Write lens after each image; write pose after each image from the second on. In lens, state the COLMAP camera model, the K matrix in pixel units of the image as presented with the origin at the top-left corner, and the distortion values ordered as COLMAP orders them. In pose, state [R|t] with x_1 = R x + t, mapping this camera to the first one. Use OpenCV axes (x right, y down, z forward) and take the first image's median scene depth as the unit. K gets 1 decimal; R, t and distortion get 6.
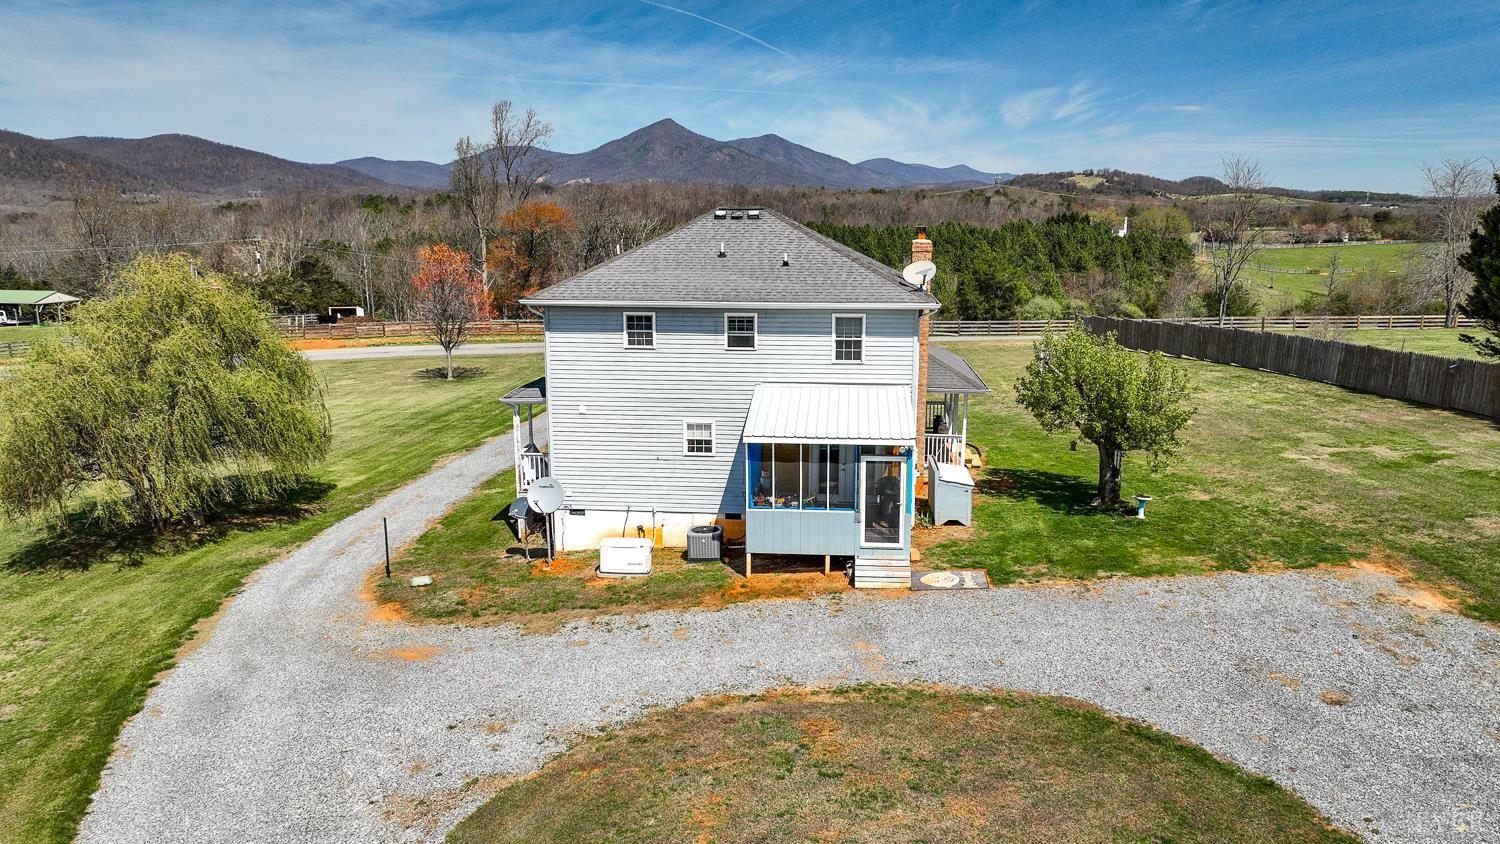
lens RADIAL K [[1053.6, 0, 750.0], [0, 1053.6, 422.0], [0, 0, 1]] dist [0.006615, 0.004821]
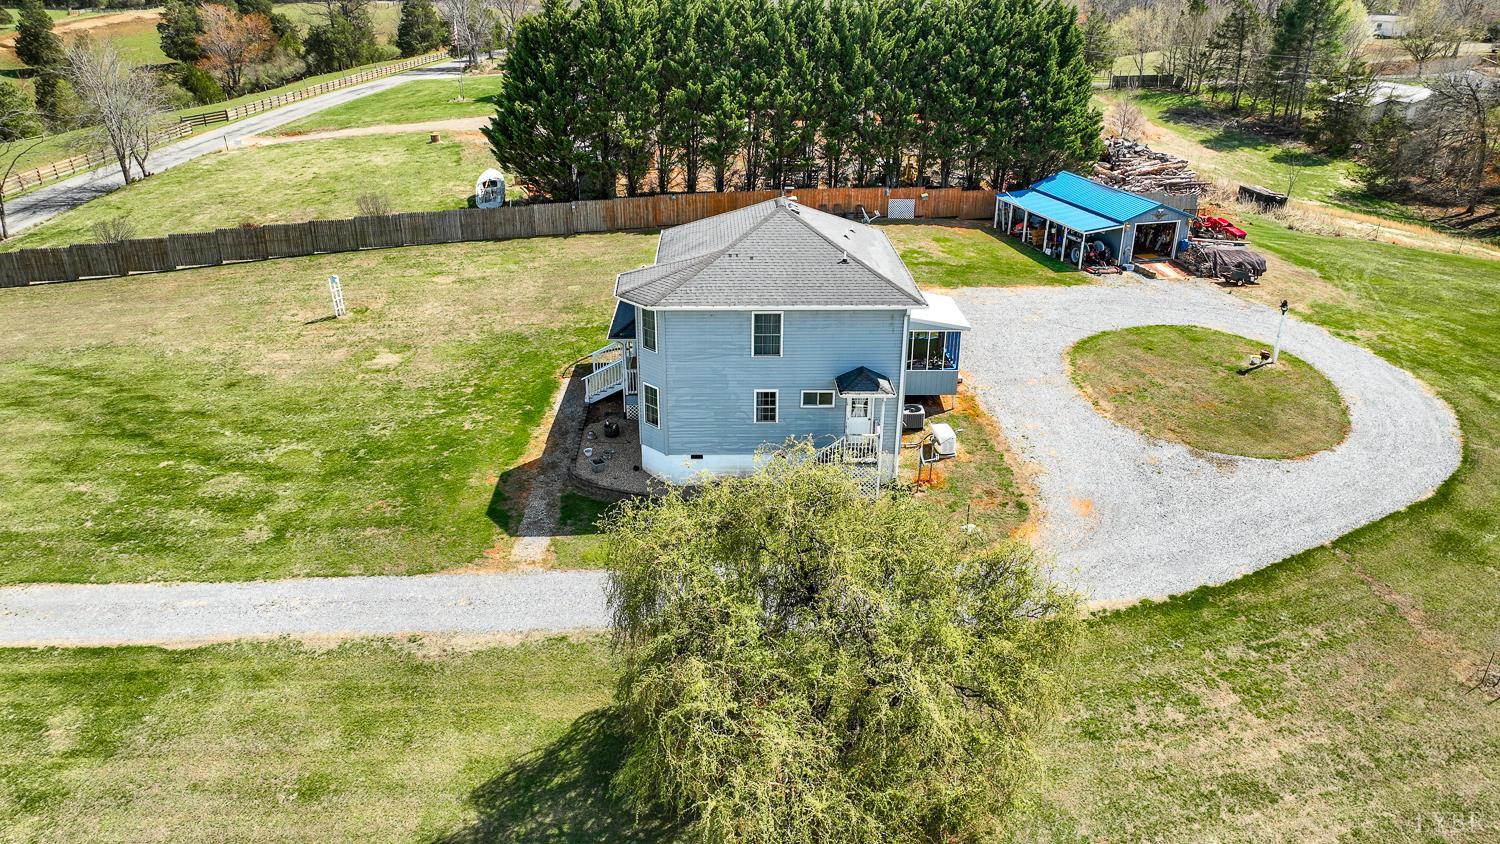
lens RADIAL K [[1053.6, 0, 750.0], [0, 1053.6, 422.0], [0, 0, 1]] dist [0.006615, 0.004821]
pose [[-0.117372, -0.402854, 0.907707, -1.288873], [0.192031, 0.887567, 0.418747, -0.519243], [-0.974345, 0.223457, -0.026815, 1.157057]]
